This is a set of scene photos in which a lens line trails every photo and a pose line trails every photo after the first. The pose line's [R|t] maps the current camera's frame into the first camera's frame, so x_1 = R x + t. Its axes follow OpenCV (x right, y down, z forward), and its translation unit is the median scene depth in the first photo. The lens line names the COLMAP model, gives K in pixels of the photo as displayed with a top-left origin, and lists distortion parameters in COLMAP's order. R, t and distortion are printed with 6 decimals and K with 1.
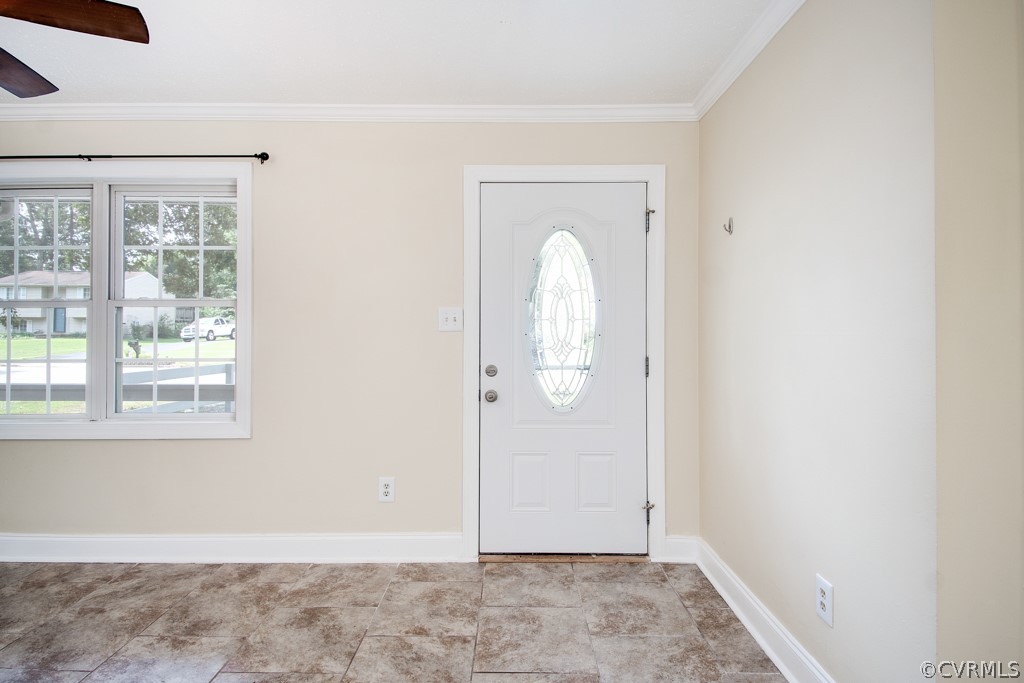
lens RADIAL K [[549.3, 0, 519.2], [0, 549.3, 313.4], [0, 0, 1]] dist [-0.029930, 0.005545]
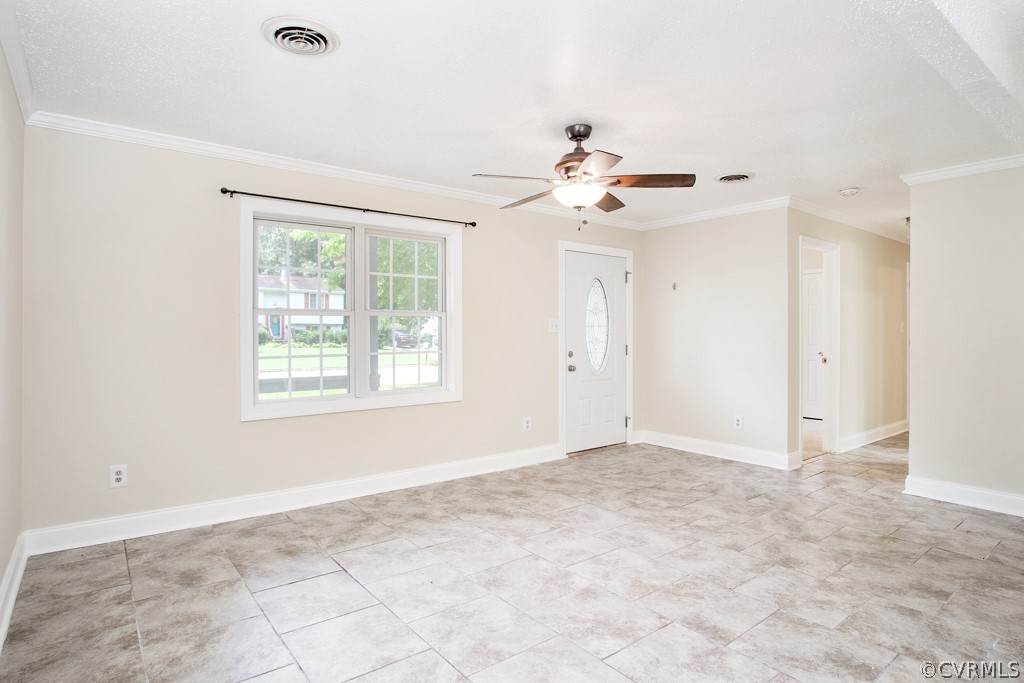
lens RADIAL K [[549.3, 0, 506.6], [0, 549.3, 337.5], [0, 0, 1]] dist [-0.029930, 0.005545]
pose [[0.804787, -0.007880, 0.593511, -1.400039], [-0.015220, 0.999309, 0.033905, -0.012802], [-0.593368, -0.036319, 0.804111, -0.382509]]
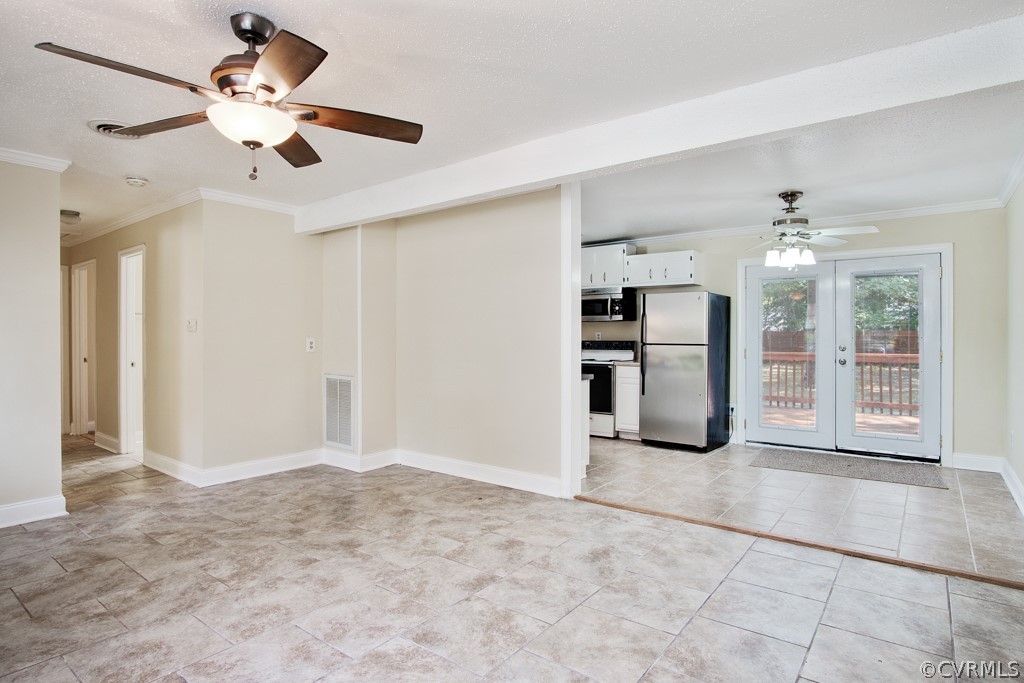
lens RADIAL K [[549.3, 0, 511.8], [0, 549.3, 342.0], [0, 0, 1]] dist [-0.029930, 0.005545]
pose [[-0.775869, -0.008643, 0.630835, -1.335859], [-0.017990, 0.999803, -0.008428, 0.023446], [-0.630637, -0.017888, -0.775871, 0.839466]]
